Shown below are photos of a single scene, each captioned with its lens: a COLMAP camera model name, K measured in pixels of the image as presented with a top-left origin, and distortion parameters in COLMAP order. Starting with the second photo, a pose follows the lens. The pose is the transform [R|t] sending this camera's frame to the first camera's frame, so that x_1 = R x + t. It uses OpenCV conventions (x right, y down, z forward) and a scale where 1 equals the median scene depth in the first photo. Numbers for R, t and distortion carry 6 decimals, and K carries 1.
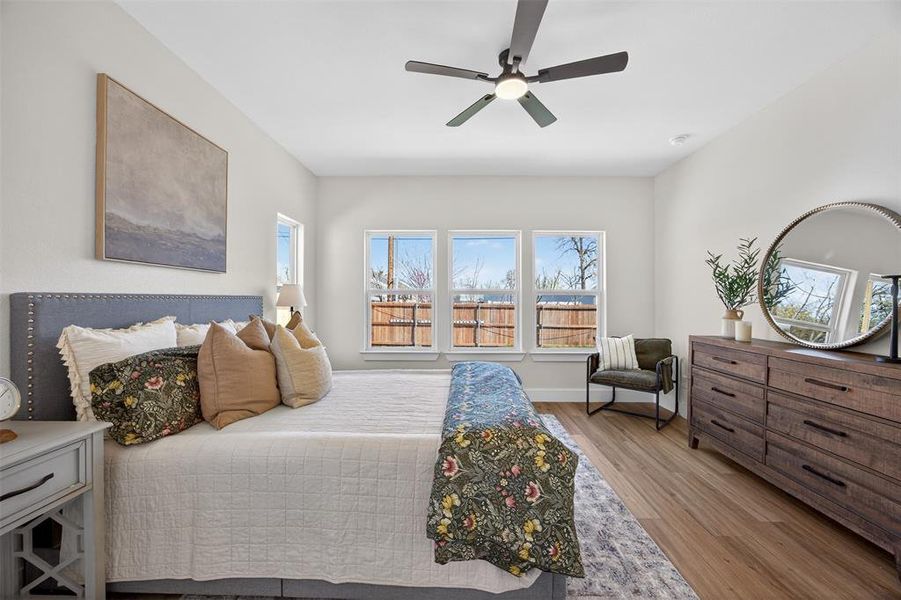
lens RADIAL K [[352.9, 0, 446.1], [0, 352.9, 298.9], [0, 0, 1]] dist [-0.018813, 0.000278]
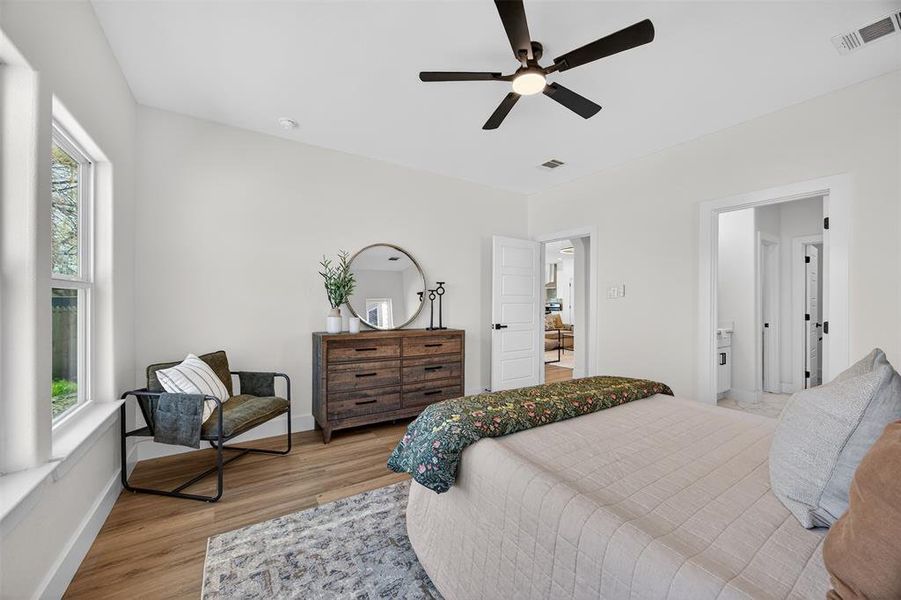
lens RADIAL K [[344.4, 0, 450.5], [0, 344.4, 300.0], [0, 0, 1]] dist [-0.000290, 0.019331]
pose [[-0.554469, -0.002149, 0.832202, -0.402196], [-0.007322, 0.999971, -0.002296, -0.001438], [-0.832172, -0.007366, -0.554469, 1.434963]]
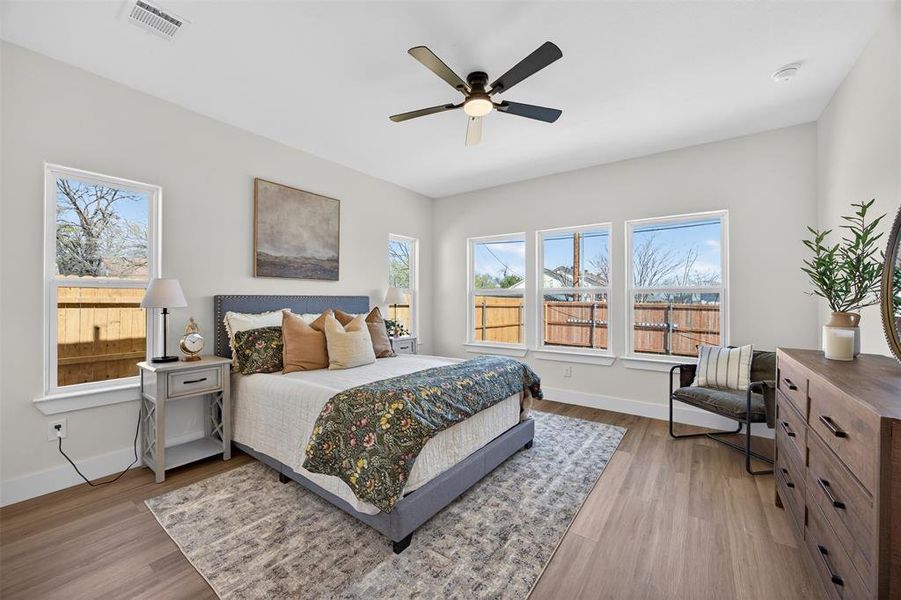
lens RADIAL K [[352.9, 0, 446.1], [0, 352.9, 298.9], [0, 0, 1]] dist [-0.018813, 0.000278]
pose [[0.816597, -0.001571, -0.577206, 0.635095], [0.002533, 0.999996, 0.000862, 0.002735], [0.577202, -0.002165, 0.816598, 0.033201]]
